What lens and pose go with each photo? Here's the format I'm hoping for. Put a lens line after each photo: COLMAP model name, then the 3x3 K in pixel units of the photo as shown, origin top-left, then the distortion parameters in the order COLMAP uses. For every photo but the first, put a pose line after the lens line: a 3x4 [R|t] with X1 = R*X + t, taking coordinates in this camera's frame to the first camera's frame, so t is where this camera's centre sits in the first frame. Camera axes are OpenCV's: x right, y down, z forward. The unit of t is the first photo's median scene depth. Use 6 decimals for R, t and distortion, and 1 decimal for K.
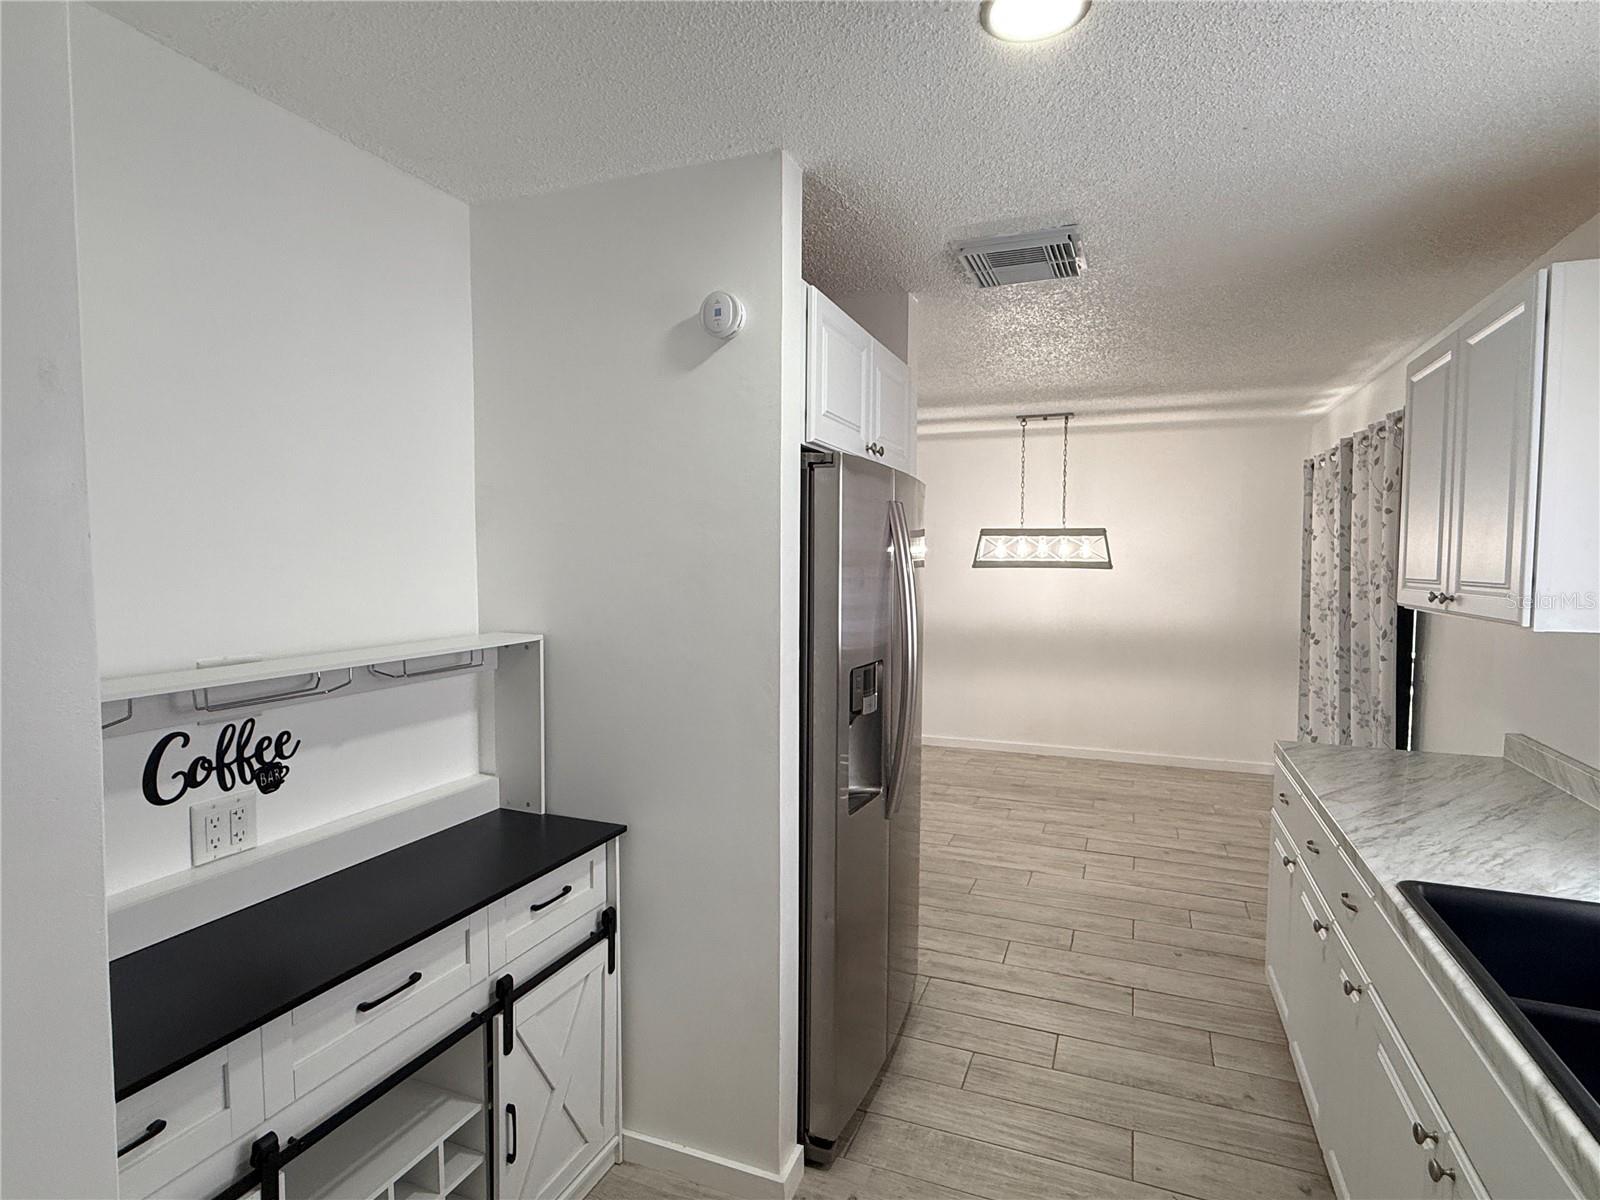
lens RADIAL K [[838.5, 0, 804.2], [0, 838.5, 599.2], [0, 0, 1]] dist [0.005277, -0.000291]
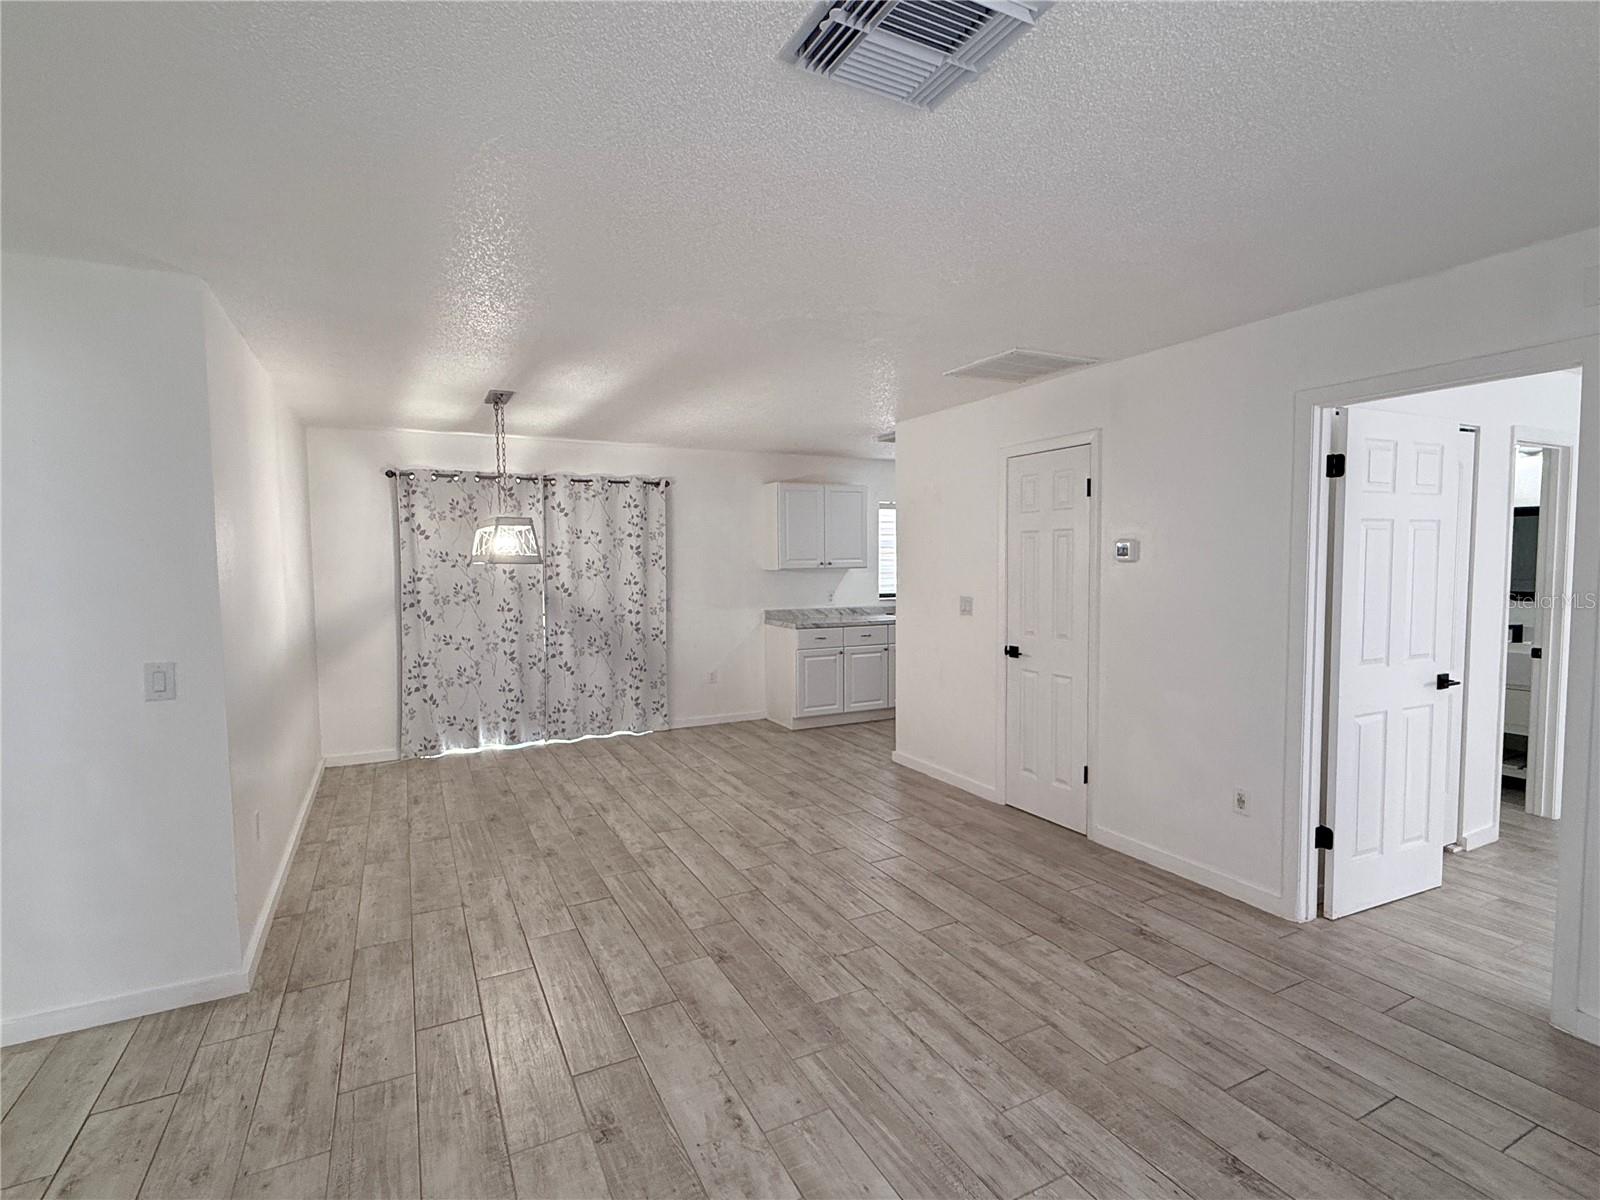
lens RADIAL K [[771.0, 0, 794.7], [0, 771.0, 600.6], [0, 0, 1]] dist [-0.001916, 0.000685]
pose [[-0.748079, -0.031706, 0.662852, -0.547822], [0.038777, 0.995063, 0.091359, -0.066486], [-0.662475, 0.094047, -0.743156, 1.524244]]
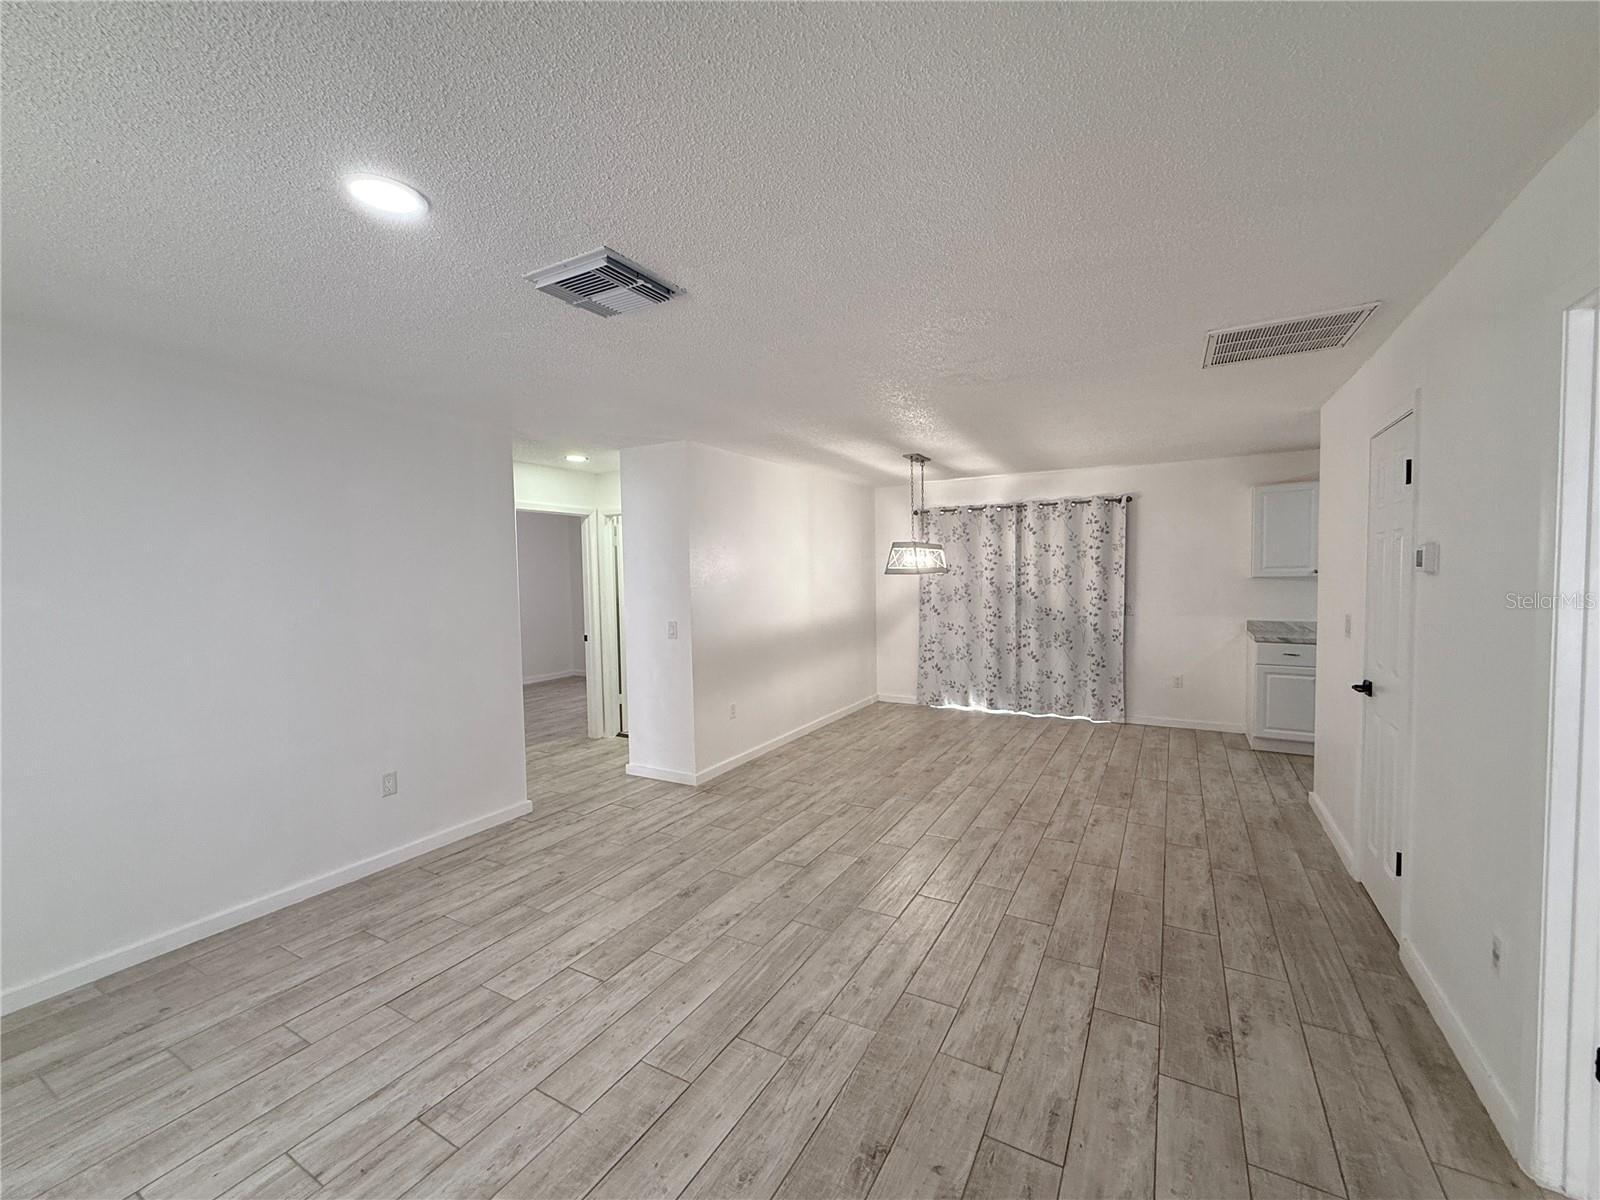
lens RADIAL K [[641.2, 0, 811.7], [0, 641.2, 600.2], [0, 0, 1]] dist [0.002063, -0.000667]
pose [[0.129325, -0.046942, 0.990491, -0.781203], [0.064076, 0.997187, 0.038894, -0.049483], [-0.989530, 0.058437, 0.131969, 1.112675]]
